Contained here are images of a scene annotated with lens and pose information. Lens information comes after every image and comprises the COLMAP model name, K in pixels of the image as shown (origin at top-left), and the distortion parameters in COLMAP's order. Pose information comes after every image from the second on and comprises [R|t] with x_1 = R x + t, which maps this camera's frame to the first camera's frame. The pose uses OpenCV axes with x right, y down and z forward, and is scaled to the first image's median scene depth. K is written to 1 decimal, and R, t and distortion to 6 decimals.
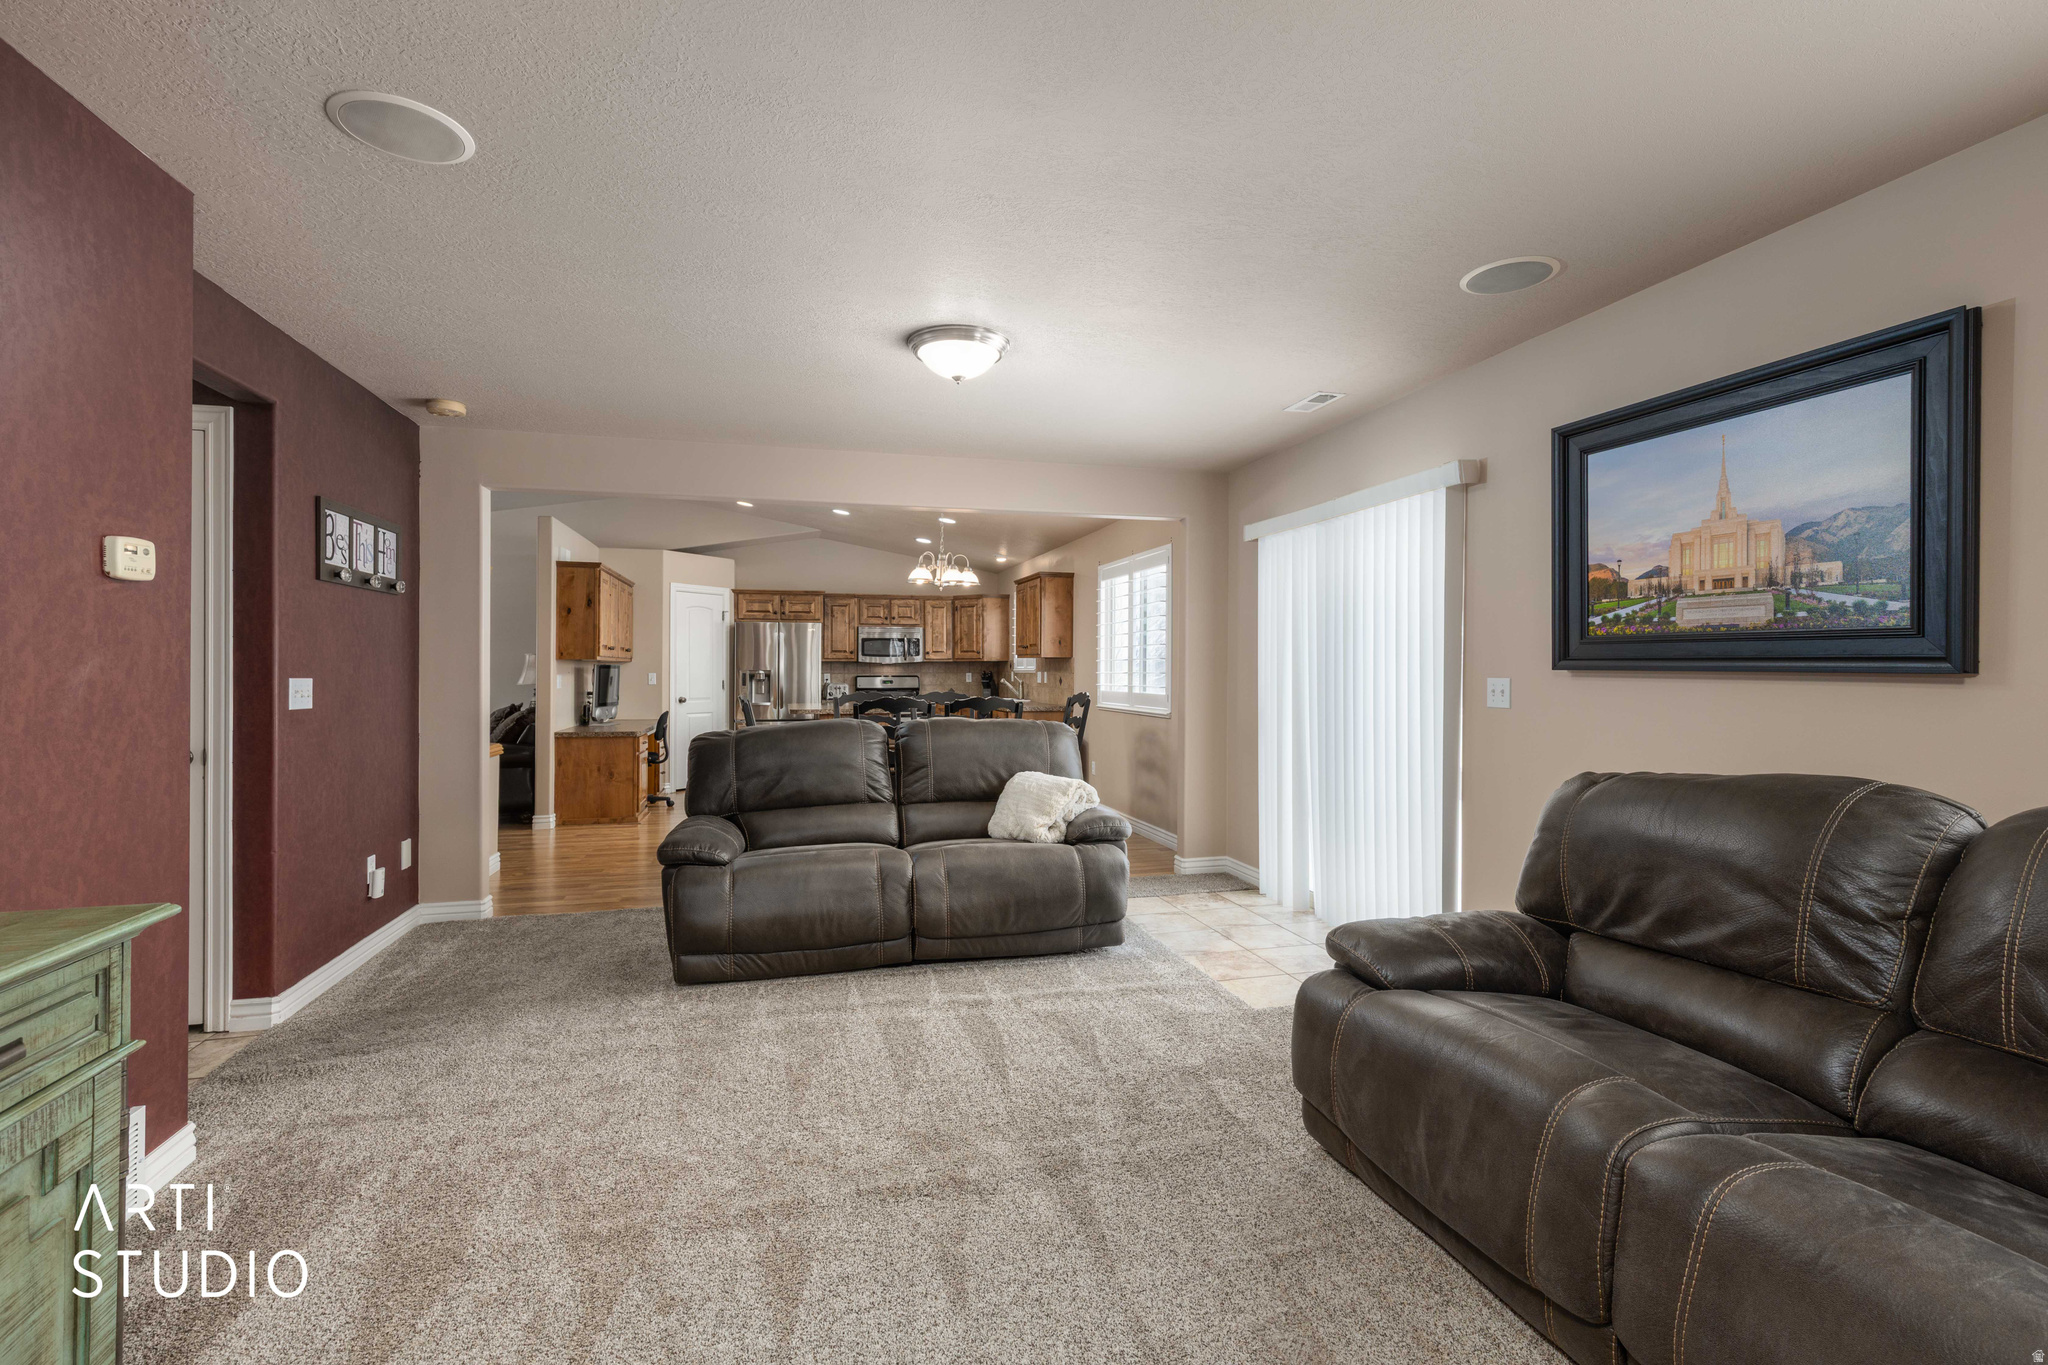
lens RADIAL K [[937.2, 0, 1017.2], [0, 937.2, 678.5], [0, 0, 1]] dist [0.011322, -0.000843]
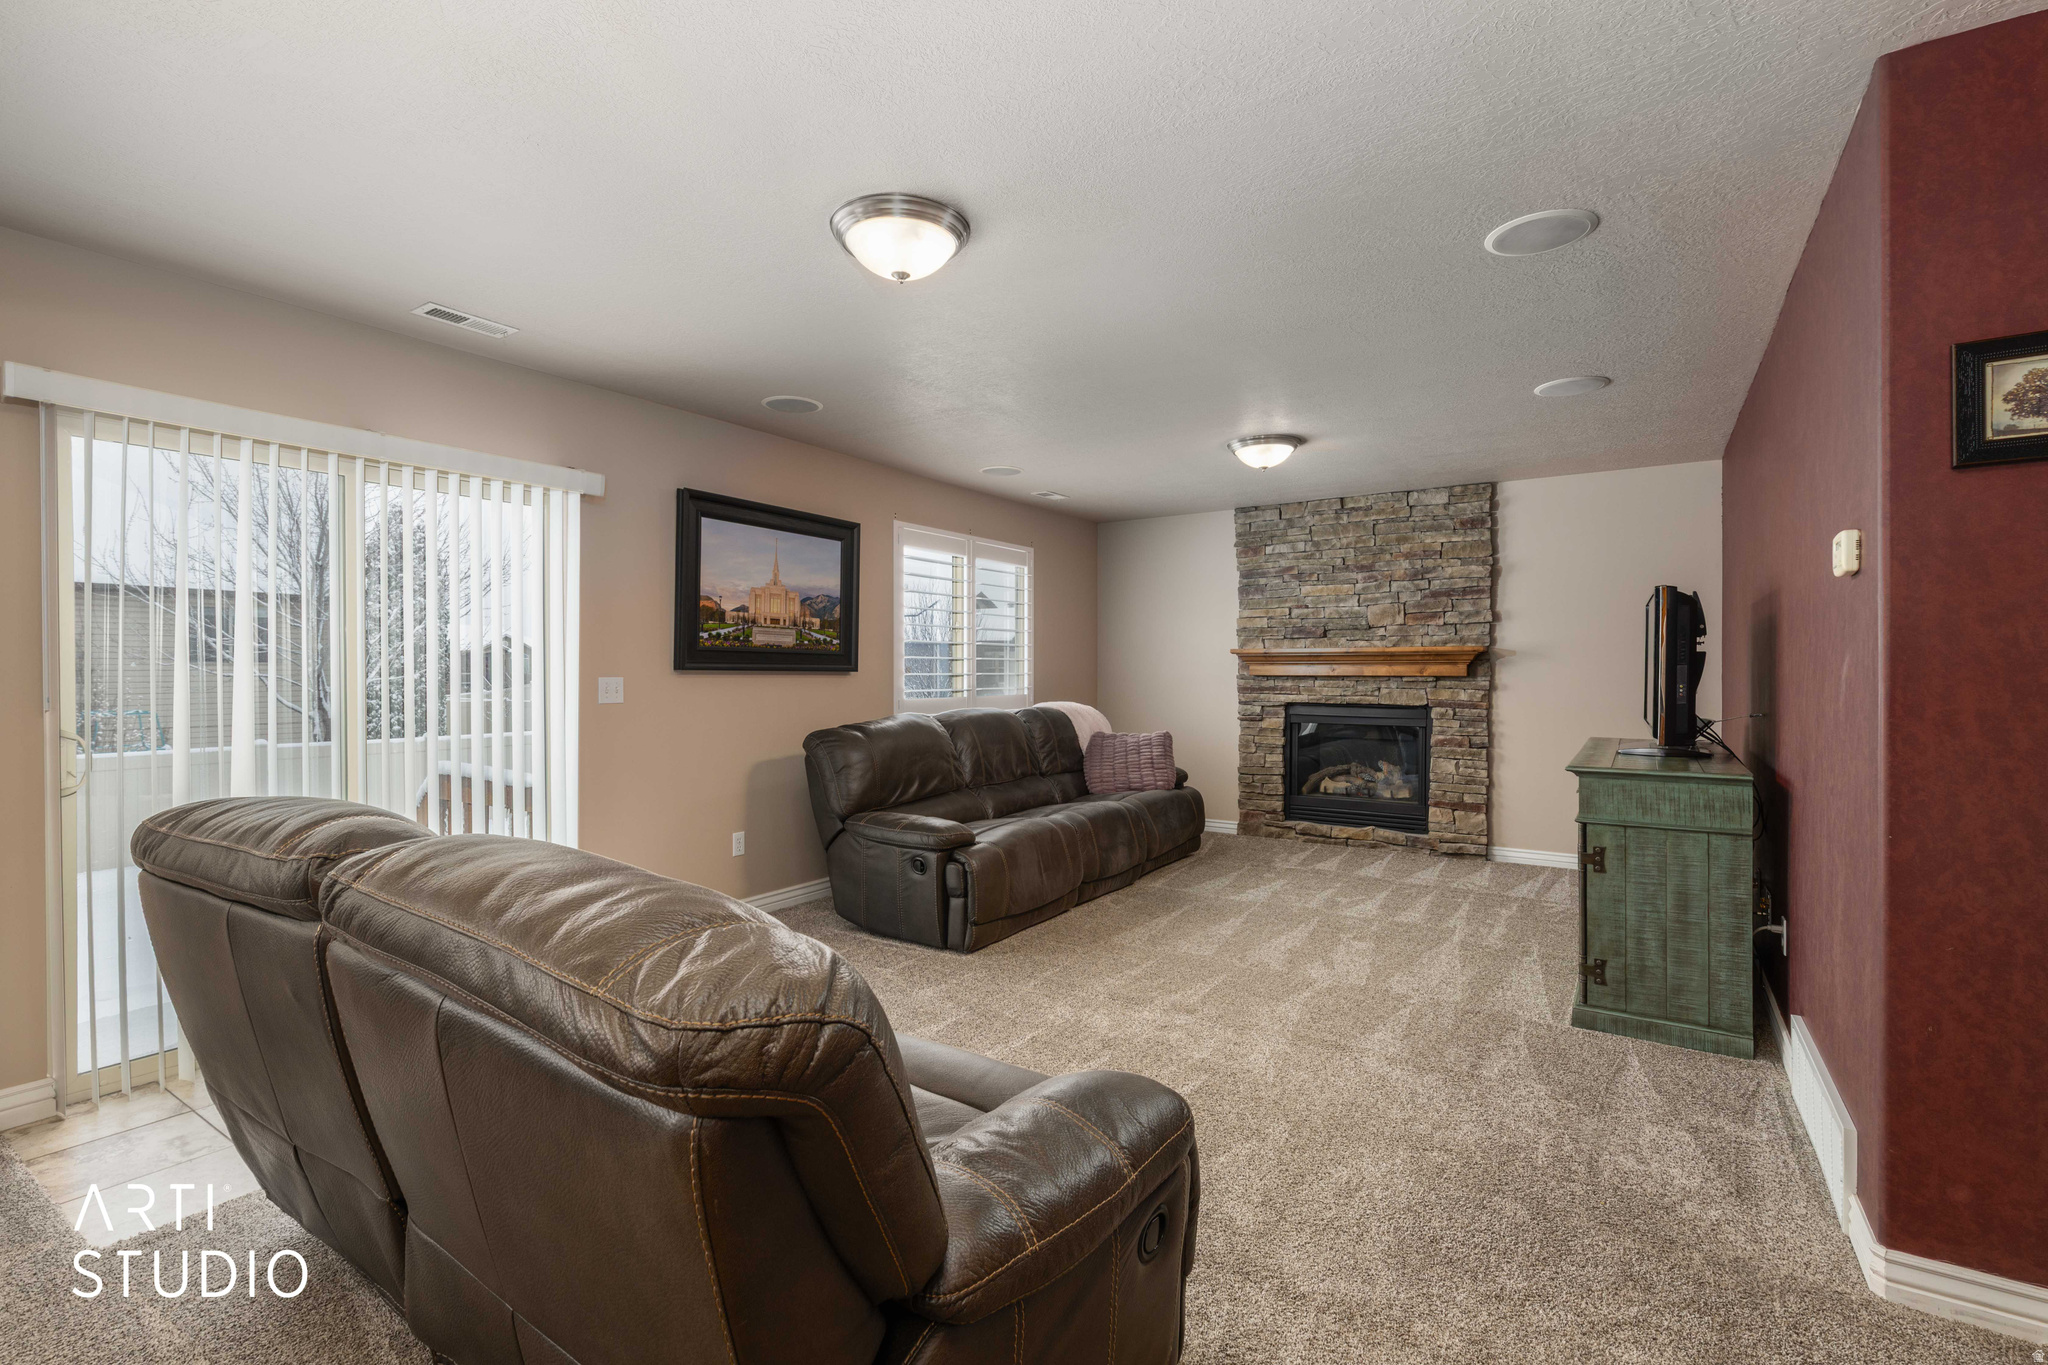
lens RADIAL K [[937.2, 0, 1017.2], [0, 937.2, 678.5], [0, 0, 1]] dist [0.011322, -0.000843]
pose [[-0.668249, -0.004647, 0.743923, -0.830867], [0.008417, 0.999869, 0.013807, -0.013232], [-0.743890, 0.015488, -0.668123, 1.756957]]
